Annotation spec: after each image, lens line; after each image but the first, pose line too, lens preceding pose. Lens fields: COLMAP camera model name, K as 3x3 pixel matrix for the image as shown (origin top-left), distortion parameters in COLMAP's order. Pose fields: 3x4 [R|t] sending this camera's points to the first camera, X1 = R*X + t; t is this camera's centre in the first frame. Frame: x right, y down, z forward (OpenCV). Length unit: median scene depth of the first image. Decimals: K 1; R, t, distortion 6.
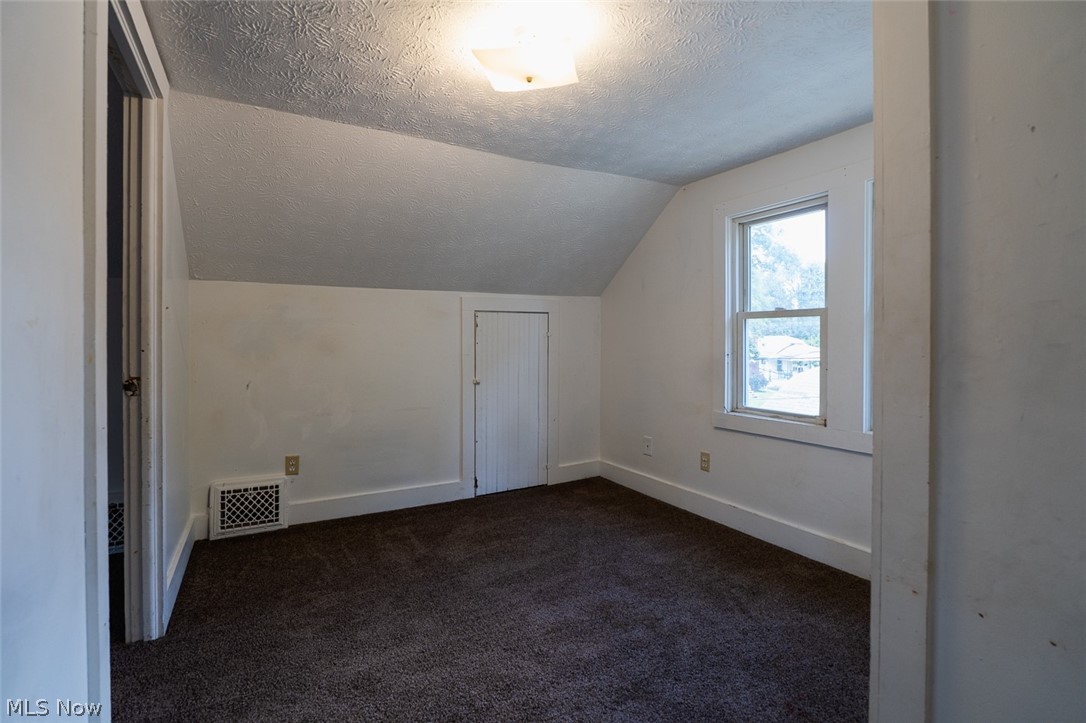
lens RADIAL K [[500.6, 0, 542.2], [0, 500.6, 342.6], [0, 0, 1]] dist [-0.013533, 0.000223]
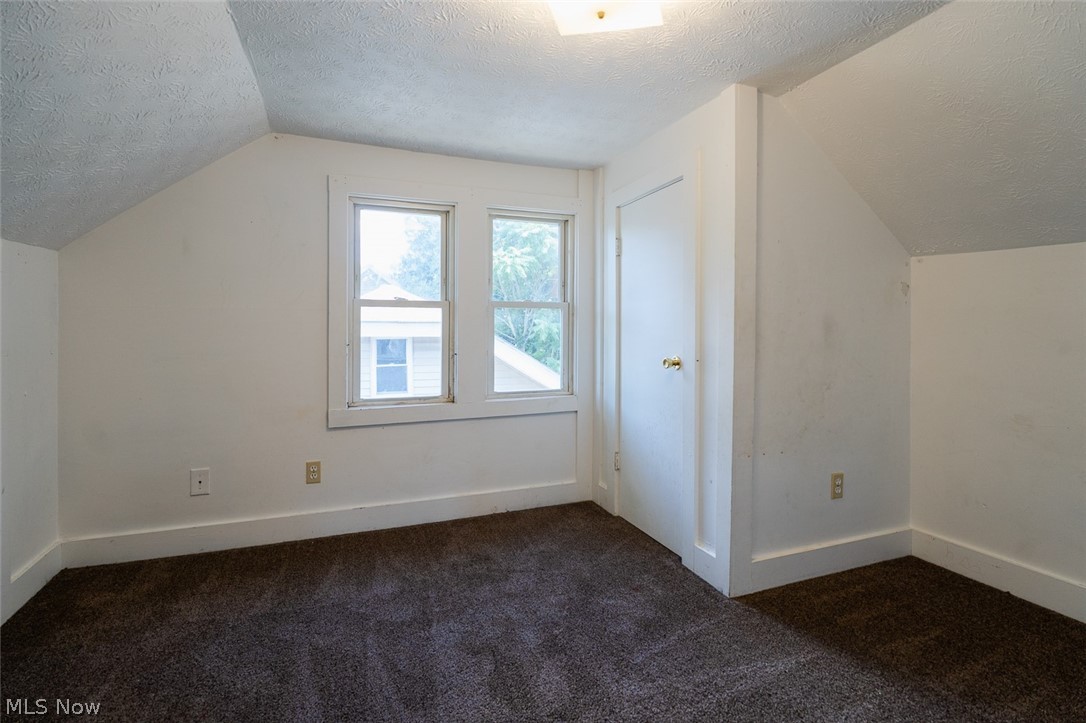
lens RADIAL K [[486.9, 0, 540.4], [0, 486.9, 334.1], [0, 0, 1]] dist [-0.016236, -0.000268]
pose [[0.159763, -0.007907, 0.987124, -0.450968], [0.002802, 0.999968, 0.007557, -0.001379], [-0.987151, 0.001559, 0.159780, 0.522845]]
